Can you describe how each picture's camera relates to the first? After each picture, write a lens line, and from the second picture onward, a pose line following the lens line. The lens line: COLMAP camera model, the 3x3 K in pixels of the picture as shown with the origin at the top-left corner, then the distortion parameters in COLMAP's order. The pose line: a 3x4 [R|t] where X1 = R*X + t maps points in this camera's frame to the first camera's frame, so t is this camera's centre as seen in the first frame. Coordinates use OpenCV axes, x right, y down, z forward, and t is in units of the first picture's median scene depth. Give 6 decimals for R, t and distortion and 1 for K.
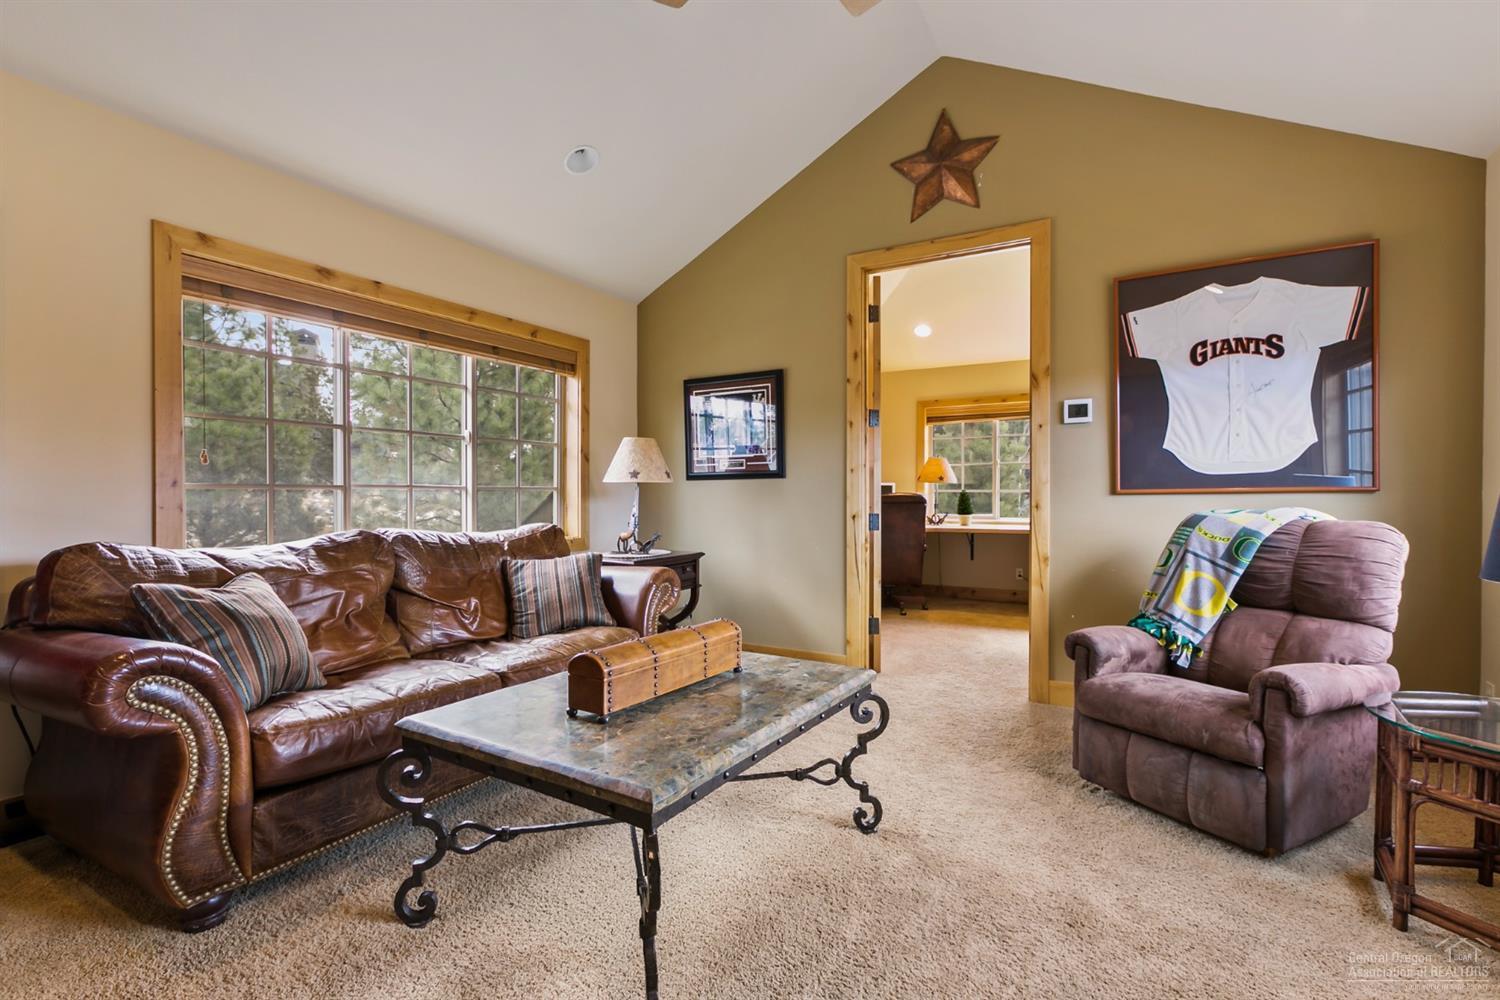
lens RADIAL K [[668.9, 0, 747.3], [0, 668.9, 499.4], [0, 0, 1]] dist [-0.001512, -0.001054]
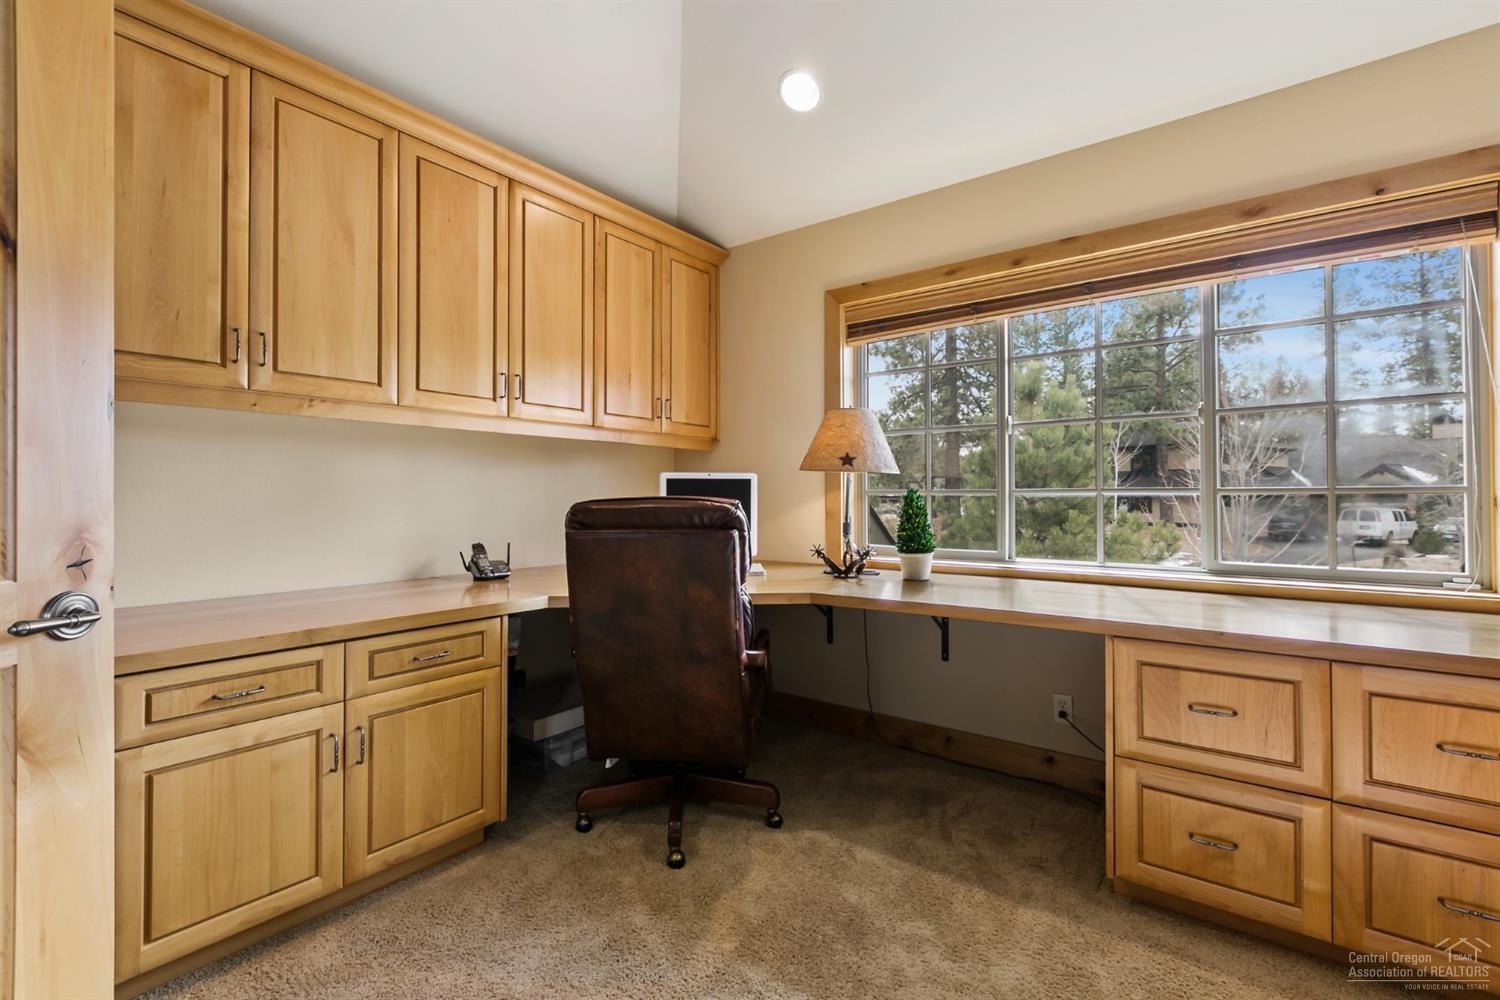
lens RADIAL K [[668.9, 0, 755.0], [0, 668.9, 496.6], [0, 0, 1]] dist [-0.001512, -0.001054]
pose [[0.994696, -0.005421, -0.102718, 0.272119], [0.003615, 0.999836, -0.017753, -0.003338], [0.102797, 0.017288, 0.994552, 0.599149]]
